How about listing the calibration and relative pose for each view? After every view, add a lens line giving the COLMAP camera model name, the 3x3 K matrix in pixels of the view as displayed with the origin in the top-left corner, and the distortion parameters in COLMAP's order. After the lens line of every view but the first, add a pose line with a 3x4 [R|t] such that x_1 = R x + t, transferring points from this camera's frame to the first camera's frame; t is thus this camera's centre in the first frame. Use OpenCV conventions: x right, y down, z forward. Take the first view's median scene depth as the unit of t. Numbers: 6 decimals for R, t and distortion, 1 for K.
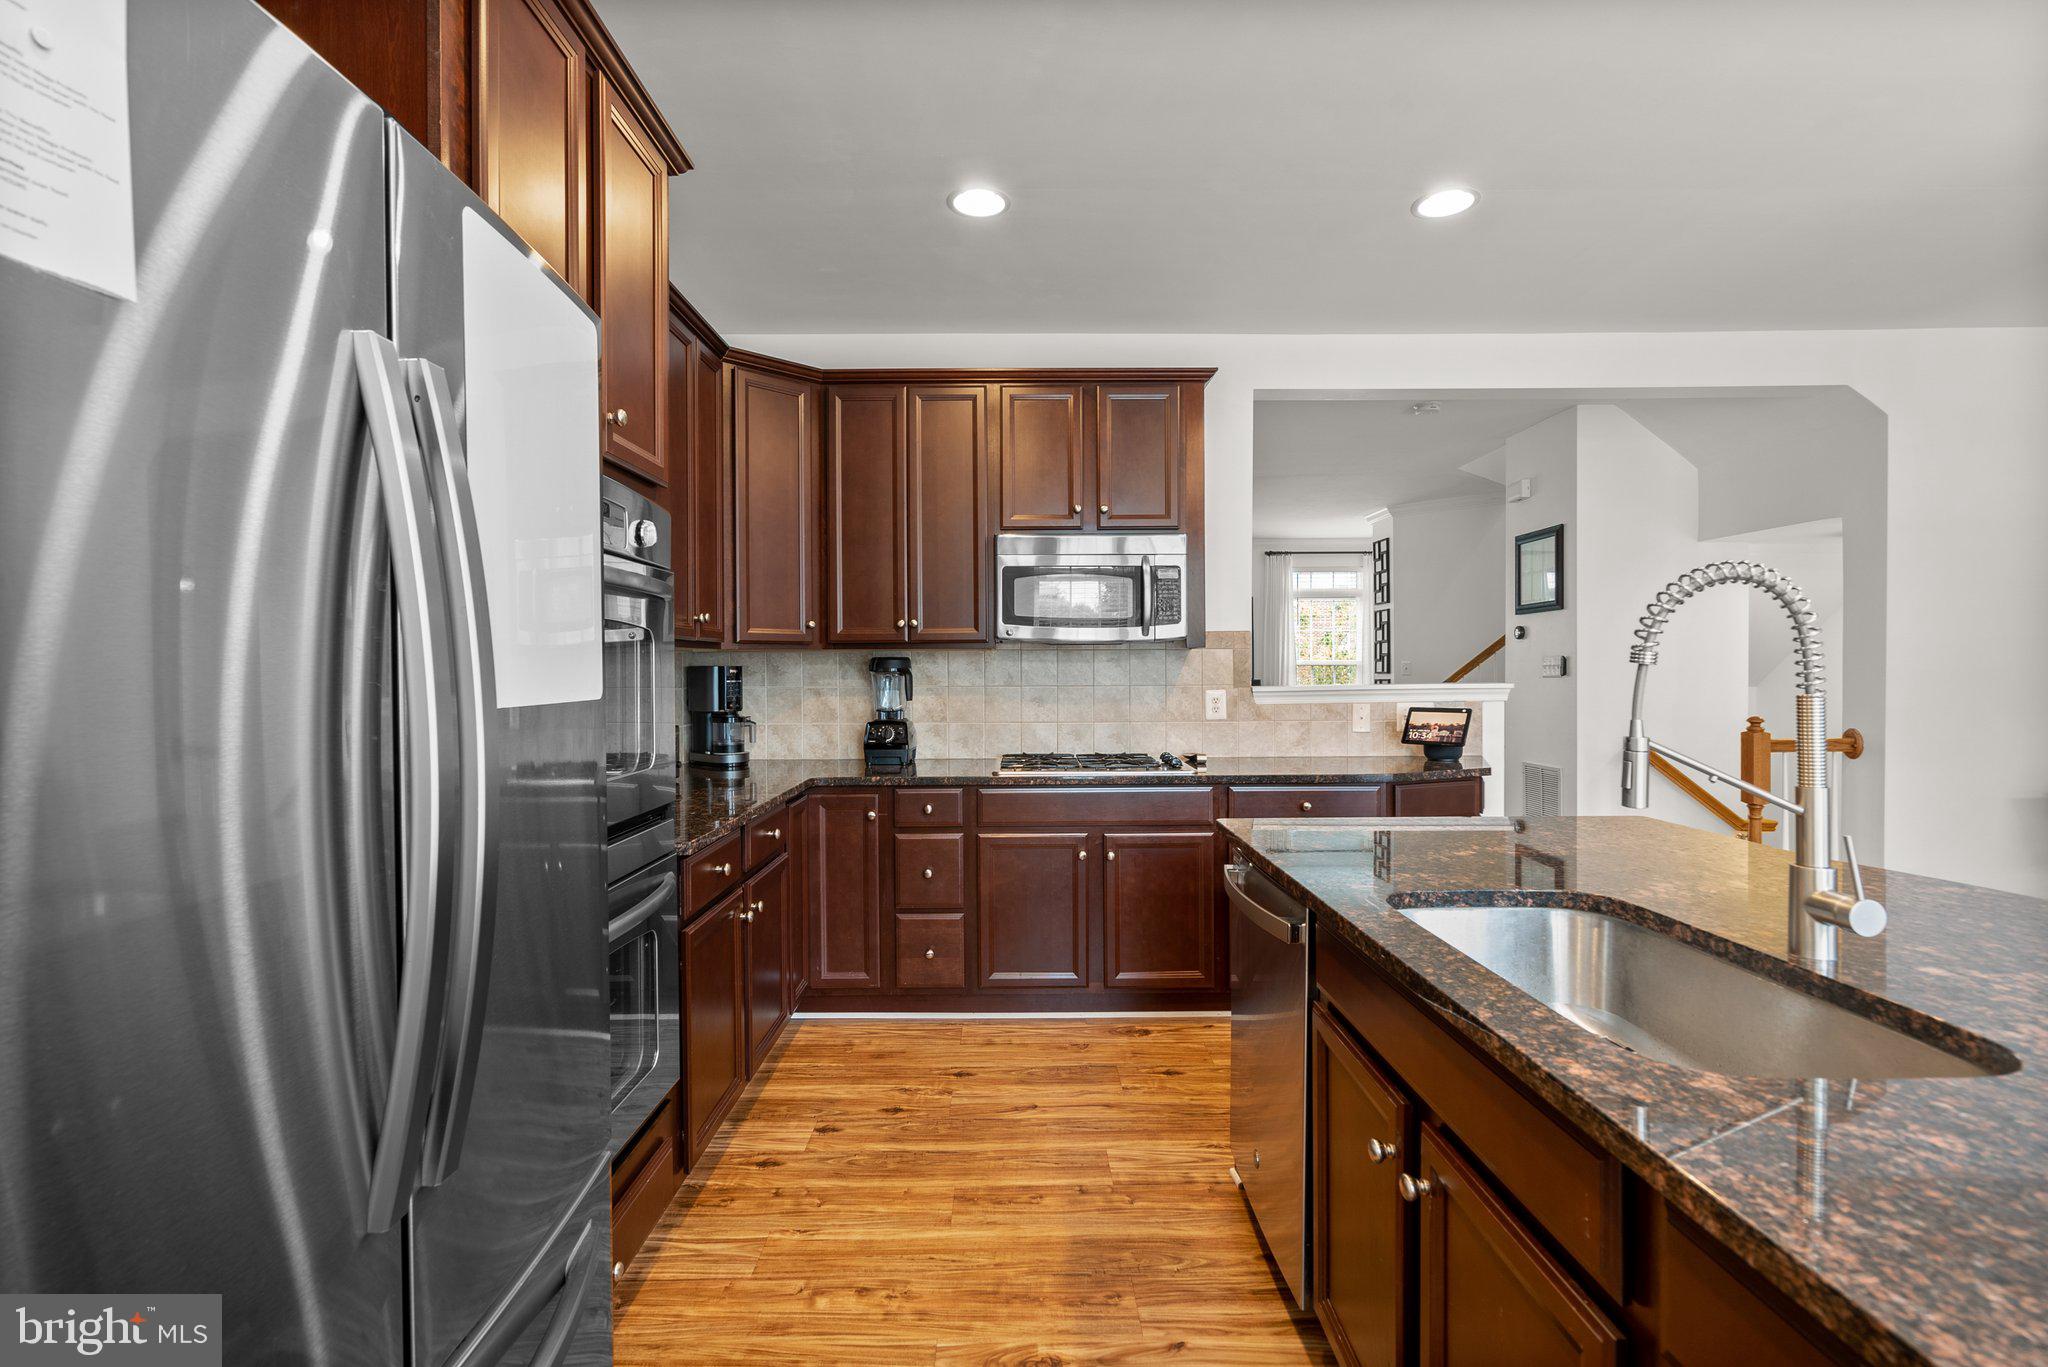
lens RADIAL K [[939.1, 0, 1019.9], [0, 939.1, 683.7], [0, 0, 1]] dist [-0.002035, 0.003431]
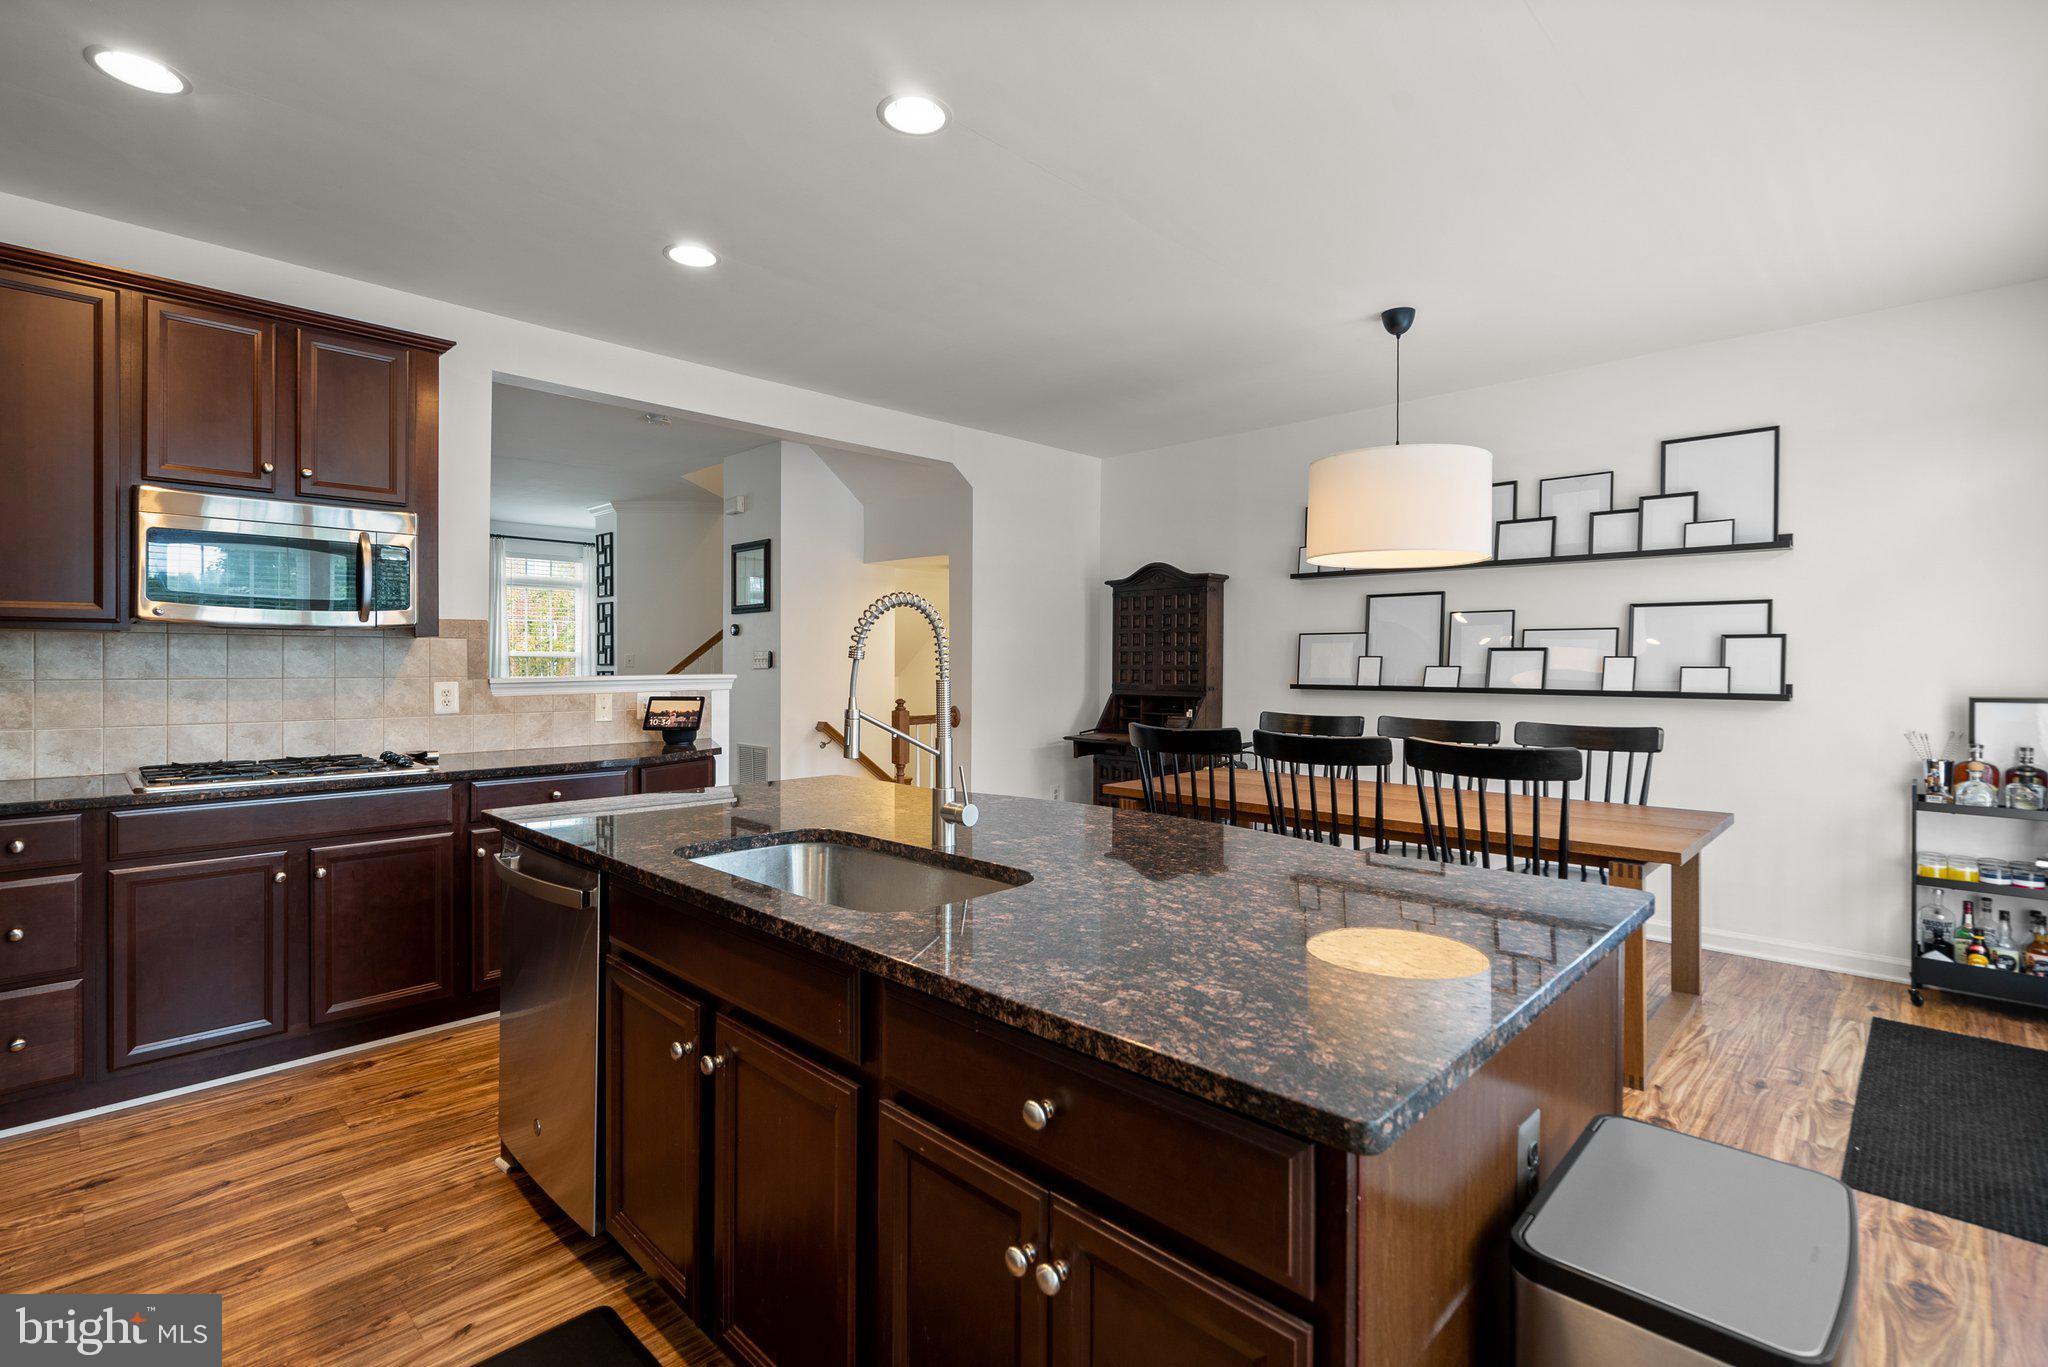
lens RADIAL K [[939.1, 0, 1010.4], [0, 939.1, 670.3], [0, 0, 1]] dist [-0.002035, 0.003431]
pose [[0.704995, 0.000964, 0.709212, -0.070372], [0.003211, 0.999984, -0.004551, 0.001364], [-0.709205, 0.005486, 0.704981, -0.068813]]
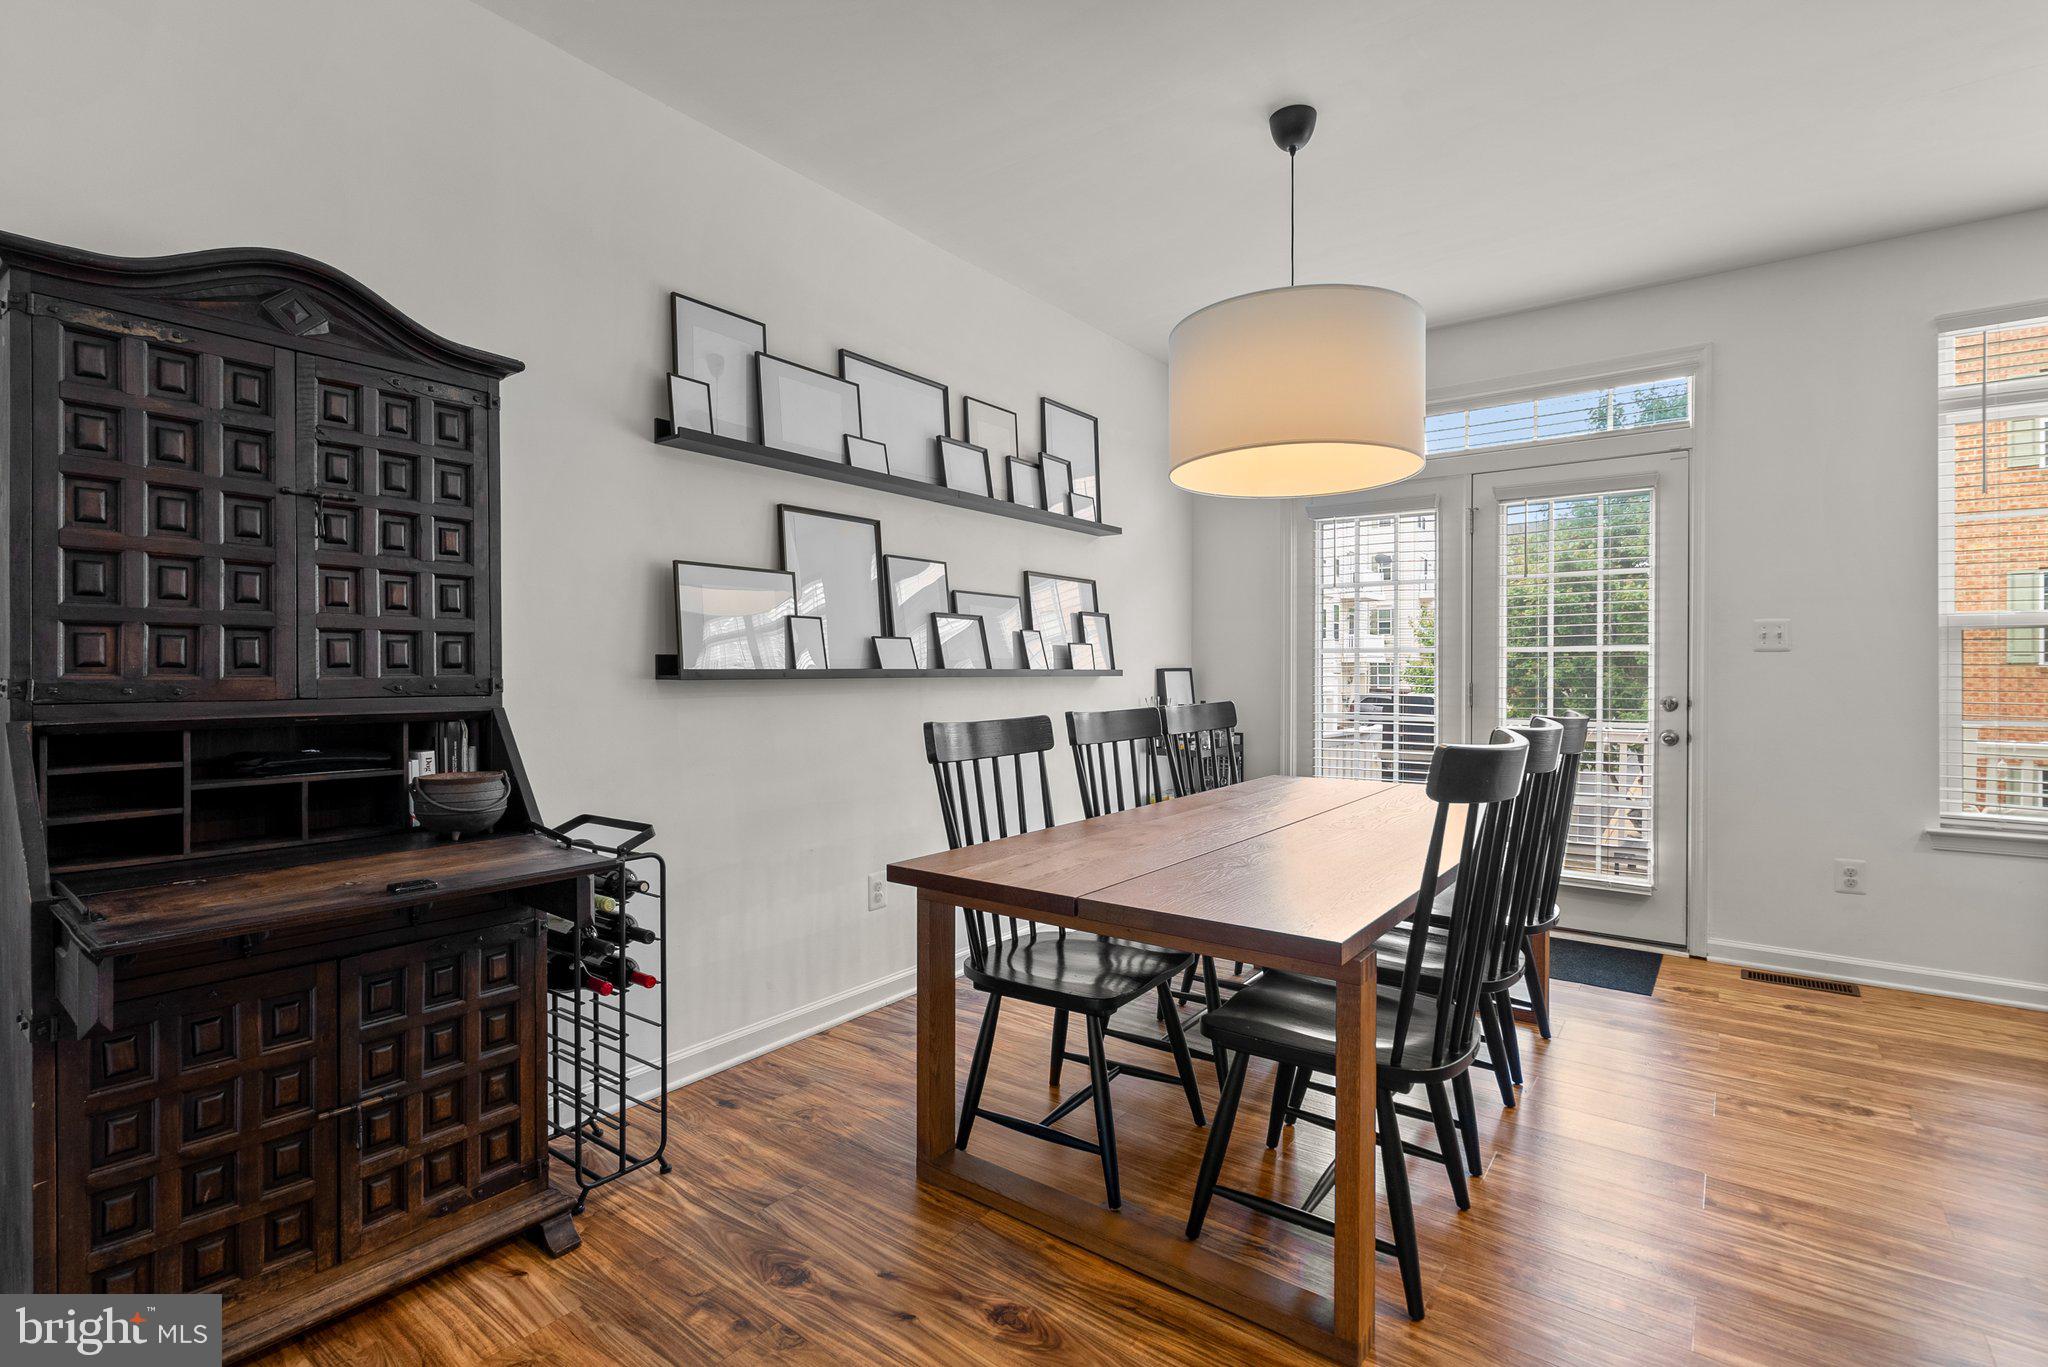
lens RADIAL K [[939.1, 0, 1018.5], [0, 939.1, 676.2], [0, 0, 1]] dist [-0.002035, 0.003431]
pose [[-0.794978, 0.011412, 0.606531, 0.833491], [0.019900, 0.999776, 0.007272, 0.027557], [-0.606312, 0.017851, -0.795027, 1.238906]]
